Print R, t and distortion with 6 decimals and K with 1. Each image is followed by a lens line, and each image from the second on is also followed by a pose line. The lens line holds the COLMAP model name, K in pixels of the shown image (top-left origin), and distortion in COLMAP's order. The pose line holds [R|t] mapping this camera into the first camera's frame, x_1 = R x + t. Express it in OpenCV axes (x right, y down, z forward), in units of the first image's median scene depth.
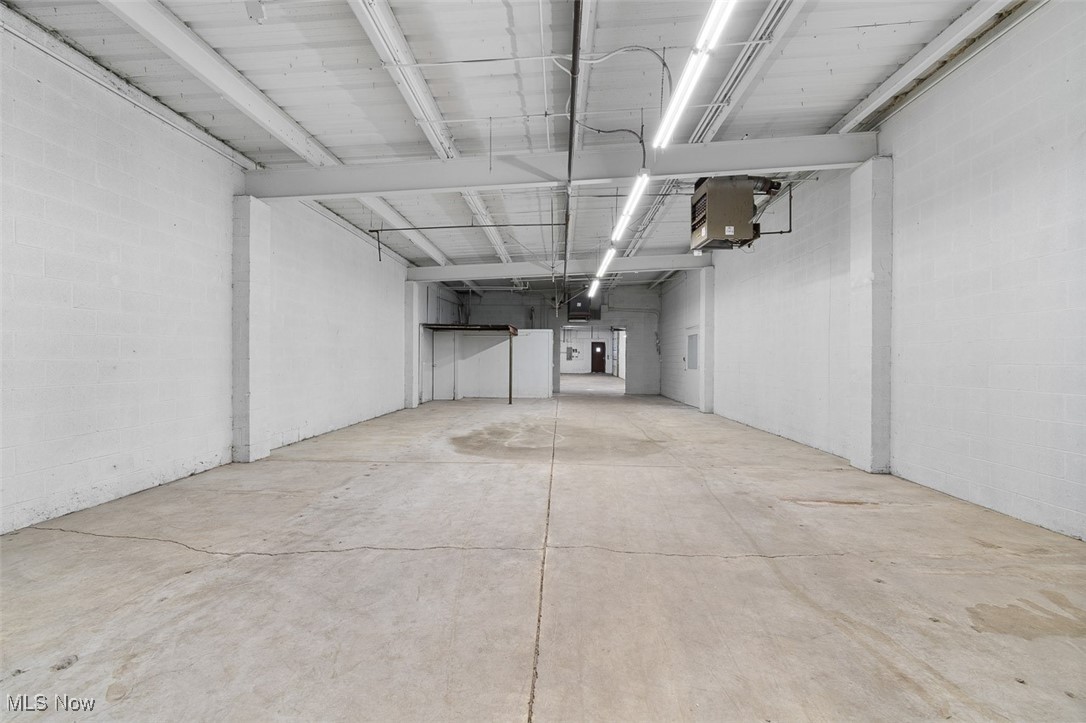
lens RADIAL K [[473.7, 0, 543.0], [0, 473.7, 359.1], [0, 0, 1]] dist [0.000066, 0.000001]
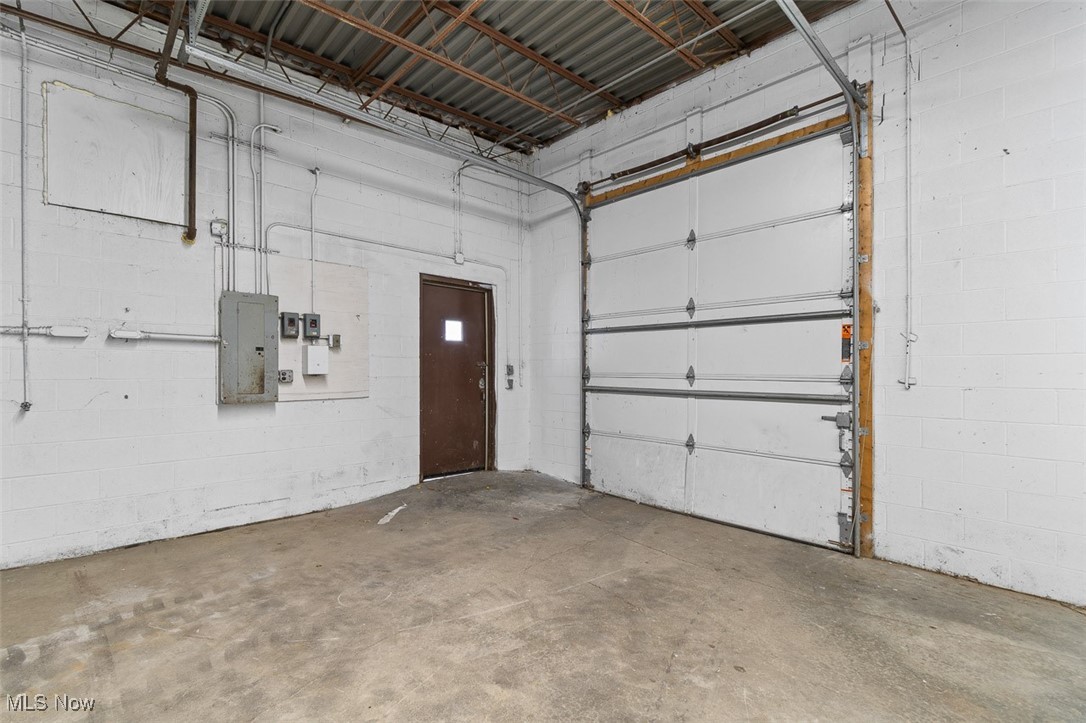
lens RADIAL K [[484.9, 0, 549.7], [0, 484.9, 369.6], [0, 0, 1]] dist [-0.001963, -0.000466]
pose [[0.692173, -0.000692, 0.721731, 0.022804], [0.003015, 0.999994, -0.001933, -0.006497], [-0.721725, 0.003514, 0.692171, 0.869471]]
